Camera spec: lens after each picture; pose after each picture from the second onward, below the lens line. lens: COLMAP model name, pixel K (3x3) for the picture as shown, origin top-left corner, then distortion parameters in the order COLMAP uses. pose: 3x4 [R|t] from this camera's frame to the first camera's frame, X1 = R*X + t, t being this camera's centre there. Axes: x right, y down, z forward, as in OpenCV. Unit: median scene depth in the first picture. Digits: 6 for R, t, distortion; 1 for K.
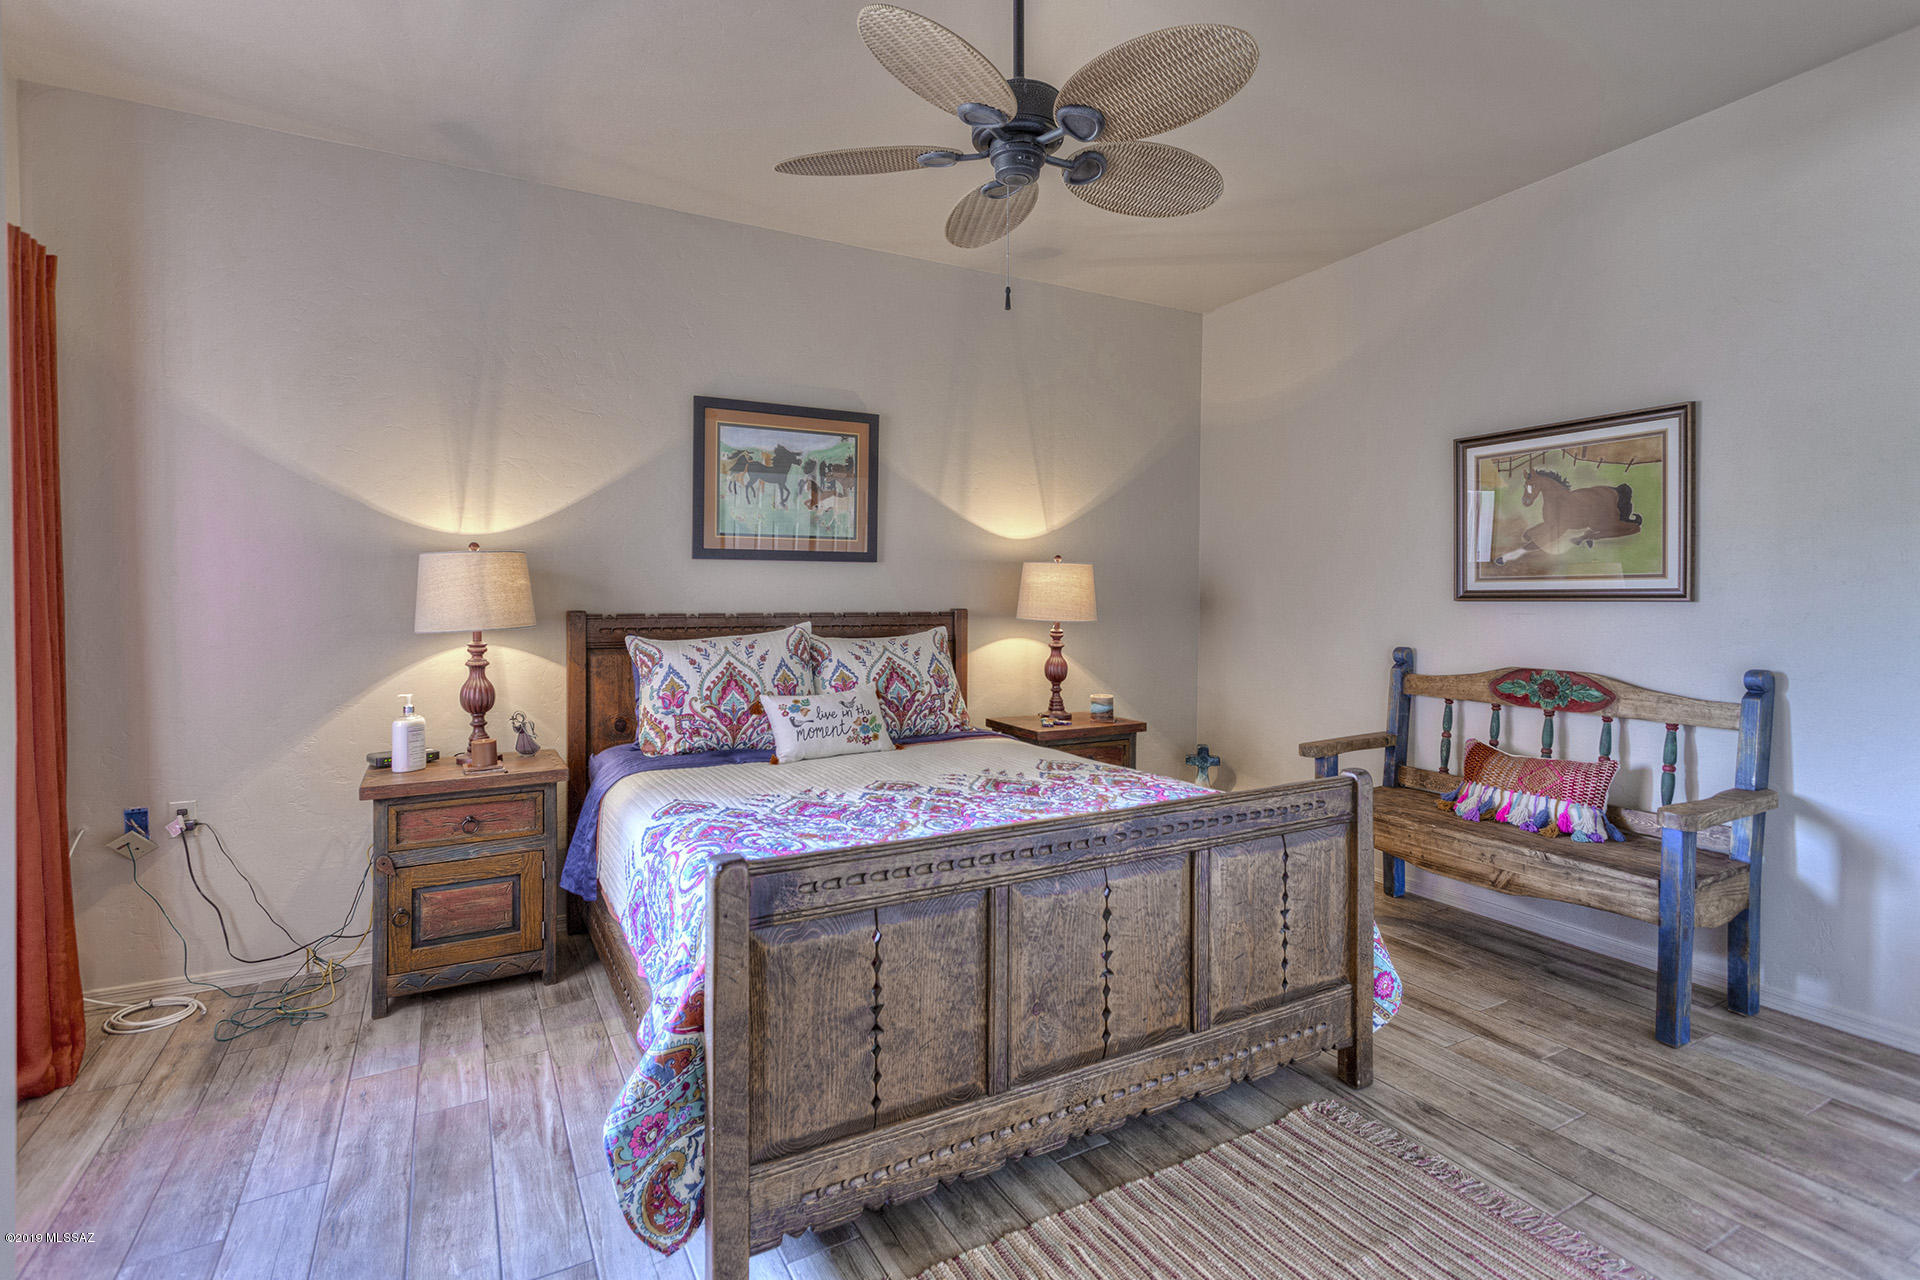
lens RADIAL K [[898.2, 0, 956.9], [0, 898.2, 630.4], [0, 0, 1]] dist [0.004600, 0.001589]
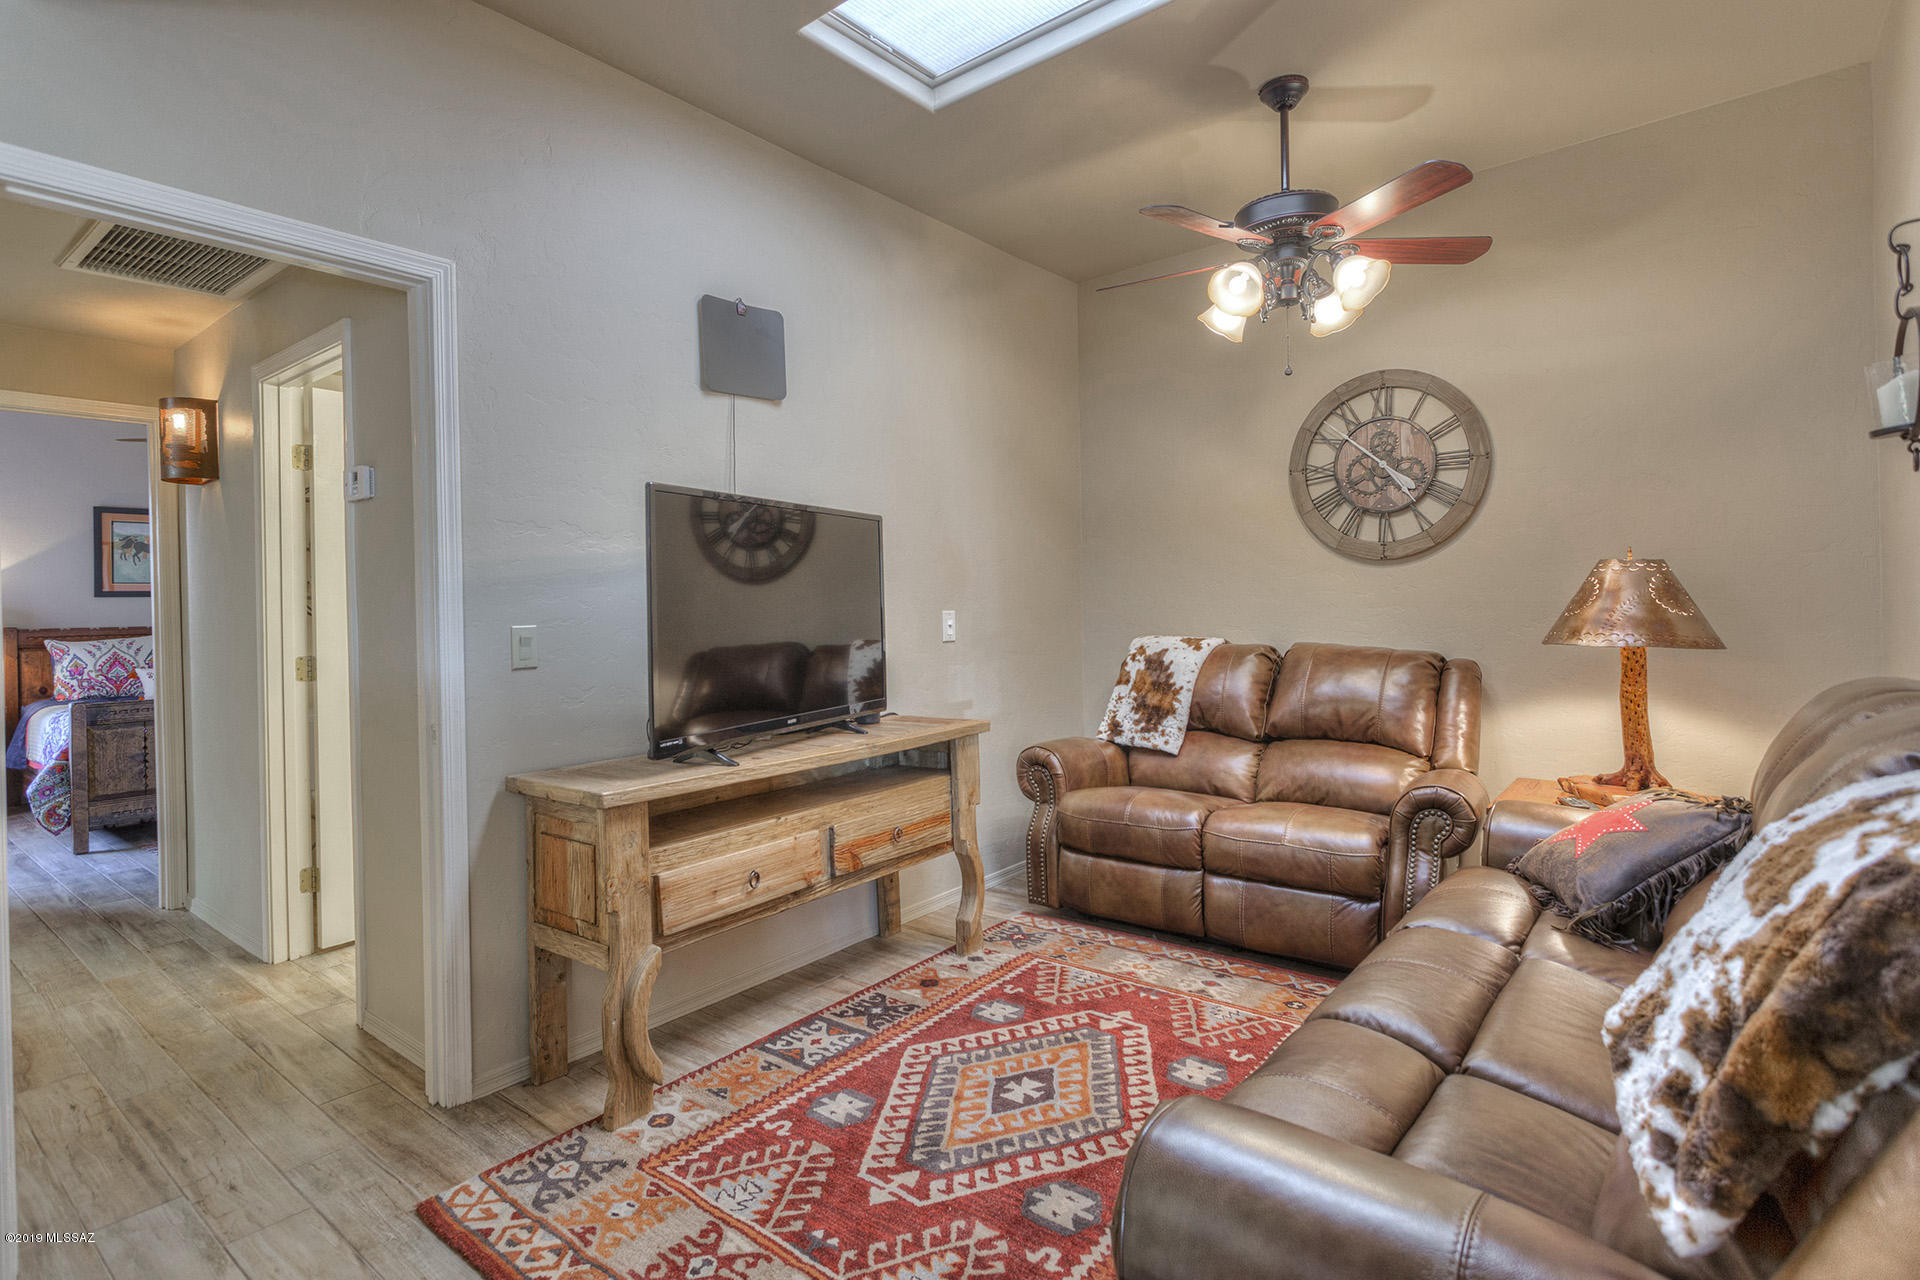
lens RADIAL K [[958.2, 0, 962.4], [0, 958.2, 626.7], [0, 0, 1]] dist [0.004880, 0.000755]
pose [[0.926917, -0.024652, 0.374457, 0.671873], [0.030121, 0.999508, -0.008759, 0.055049], [-0.374057, 0.019398, 0.927203, -1.621569]]
